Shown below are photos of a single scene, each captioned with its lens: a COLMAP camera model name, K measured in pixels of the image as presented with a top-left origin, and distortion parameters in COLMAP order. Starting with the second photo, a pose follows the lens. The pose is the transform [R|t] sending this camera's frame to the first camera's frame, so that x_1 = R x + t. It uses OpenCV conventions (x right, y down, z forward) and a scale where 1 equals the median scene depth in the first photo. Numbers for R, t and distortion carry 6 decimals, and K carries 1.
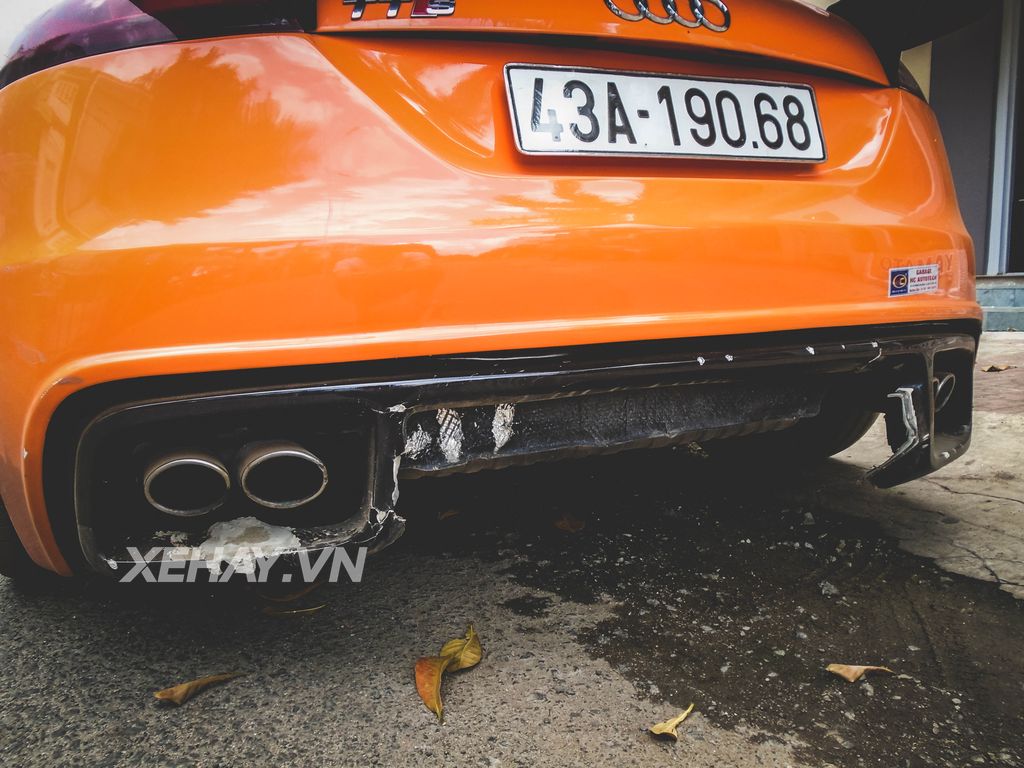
lens RADIAL K [[799.6, 0, 512.4], [0, 799.6, 373.0], [0, 0, 1]] dist [0.003822, 0.001064]
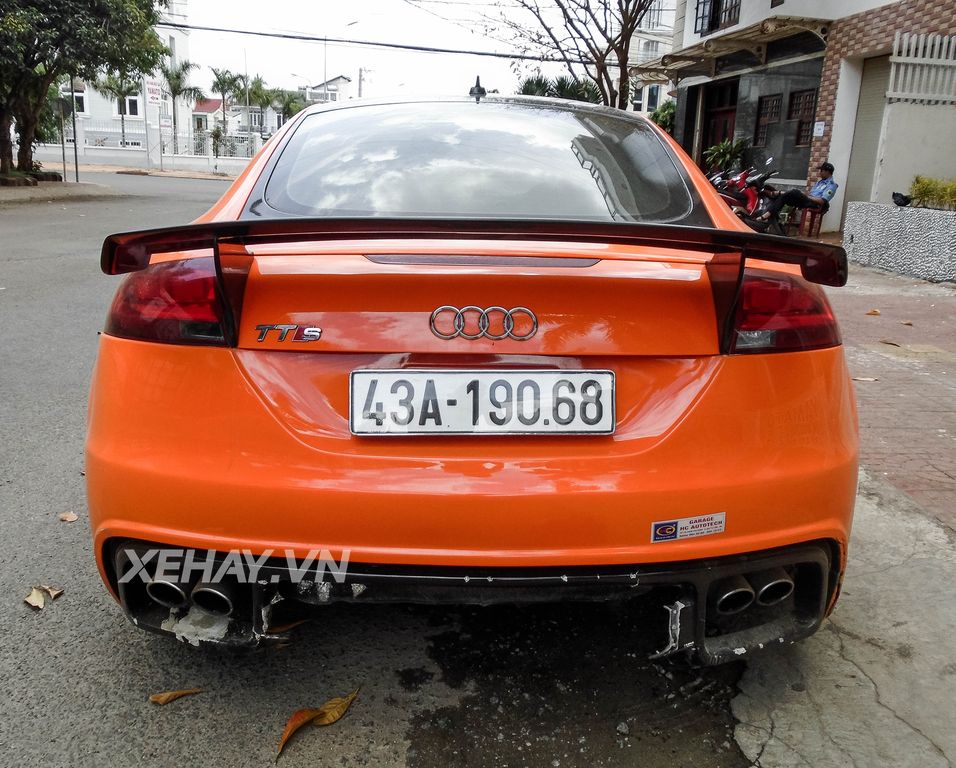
lens RADIAL K [[841.3, 0, 451.8], [0, 841.3, 385.6], [0, 0, 1]] dist [-0.009288, -0.003822]
pose [[0.927097, 0.139552, -0.347874, 0.661076], [-0.090308, 0.983930, 0.154035, -0.568118], [0.363779, -0.111390, 0.924801, -0.367937]]
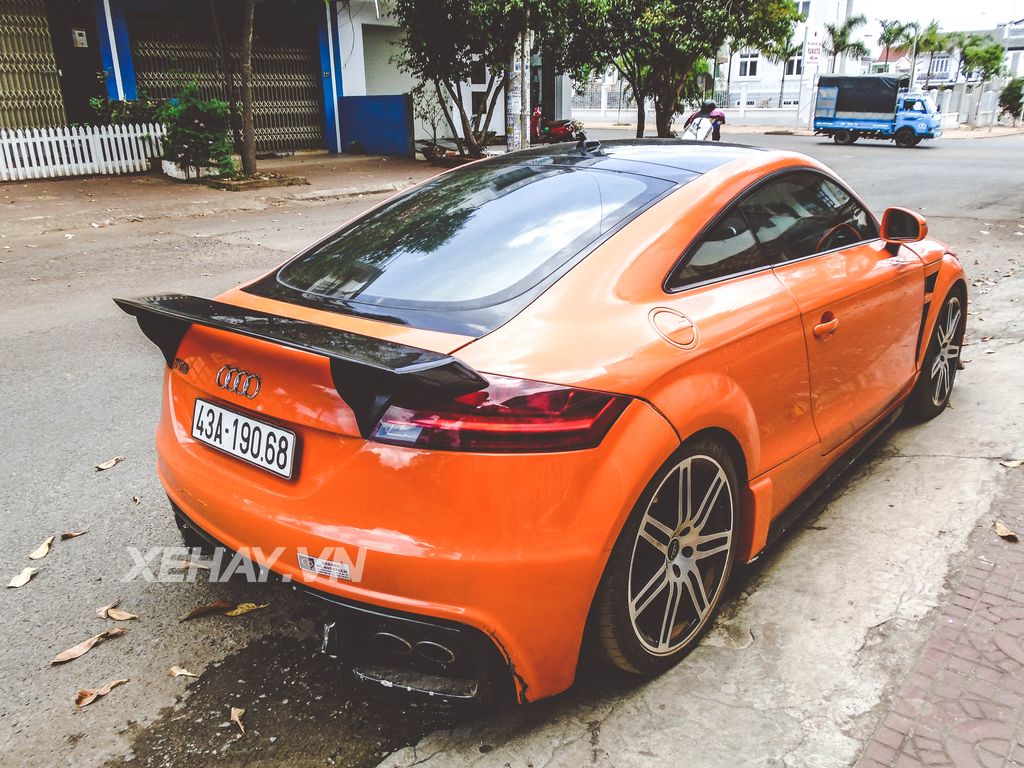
lens RADIAL K [[799.6, 0, 512.4], [0, 799.6, 373.0], [0, 0, 1]] dist [0.003822, 0.001064]
pose [[0.419675, 0.292720, -0.859179, 2.171279], [-0.085736, 0.955123, 0.283529, -1.095401], [0.903616, -0.045328, 0.425938, 0.769290]]
